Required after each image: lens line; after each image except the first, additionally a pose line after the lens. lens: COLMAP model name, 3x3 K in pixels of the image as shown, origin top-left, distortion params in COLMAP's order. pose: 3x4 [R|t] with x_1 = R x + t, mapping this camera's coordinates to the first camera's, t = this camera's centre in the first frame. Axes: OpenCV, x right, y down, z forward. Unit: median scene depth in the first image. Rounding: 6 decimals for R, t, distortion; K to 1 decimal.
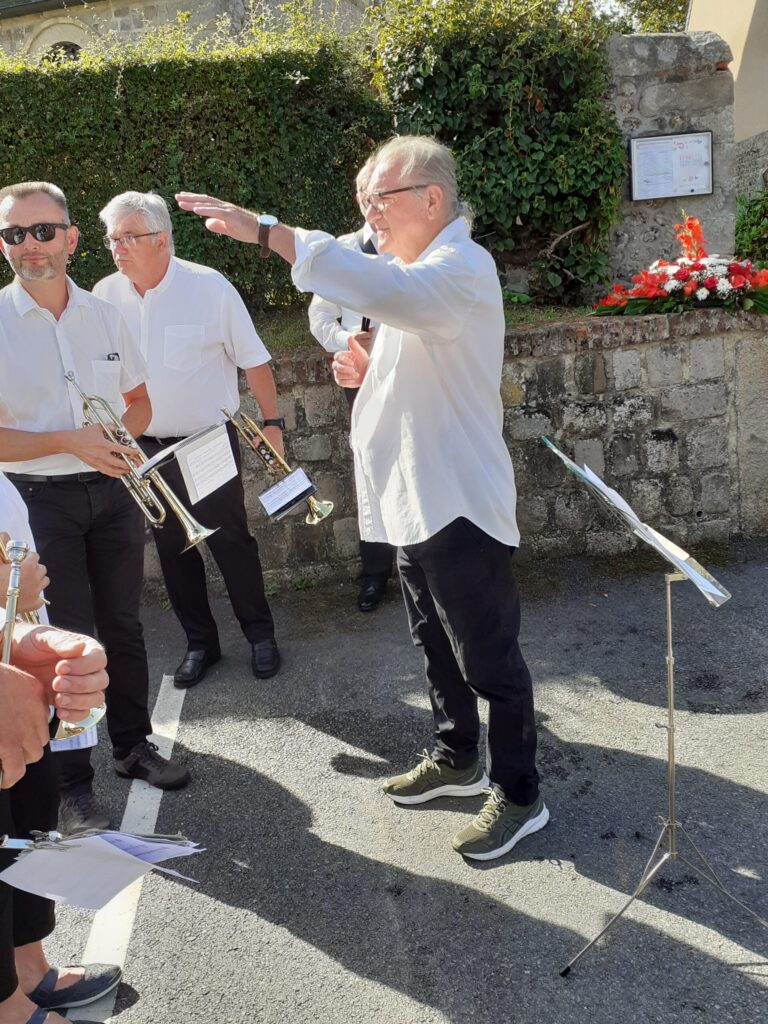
lens RADIAL K [[924.1, 0, 377.8], [0, 924.1, 508.9], [0, 0, 1]] dist [0.056985, -0.089609]
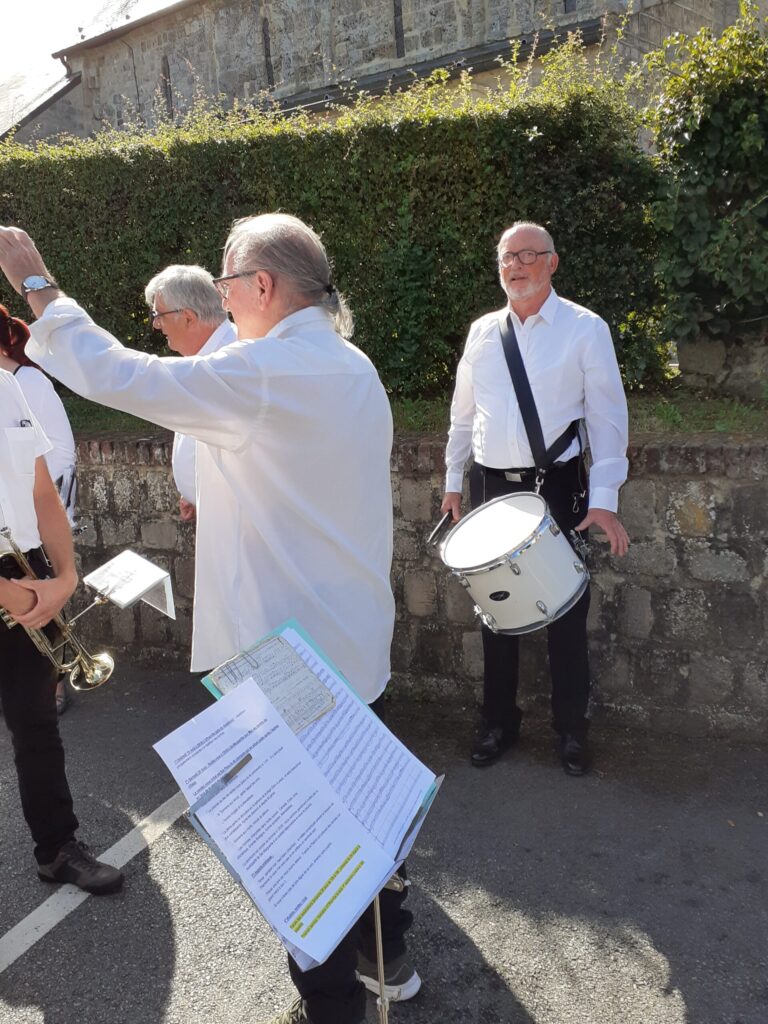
lens RADIAL K [[924.1, 0, 381.4], [0, 924.1, 514.0], [0, 0, 1]] dist [0.056985, -0.089609]
pose [[0.894815, 0.151883, -0.419807, 0.211926], [-0.174570, 0.984516, -0.015903, -0.063358], [0.410891, 0.087515, 0.907474, 0.157635]]
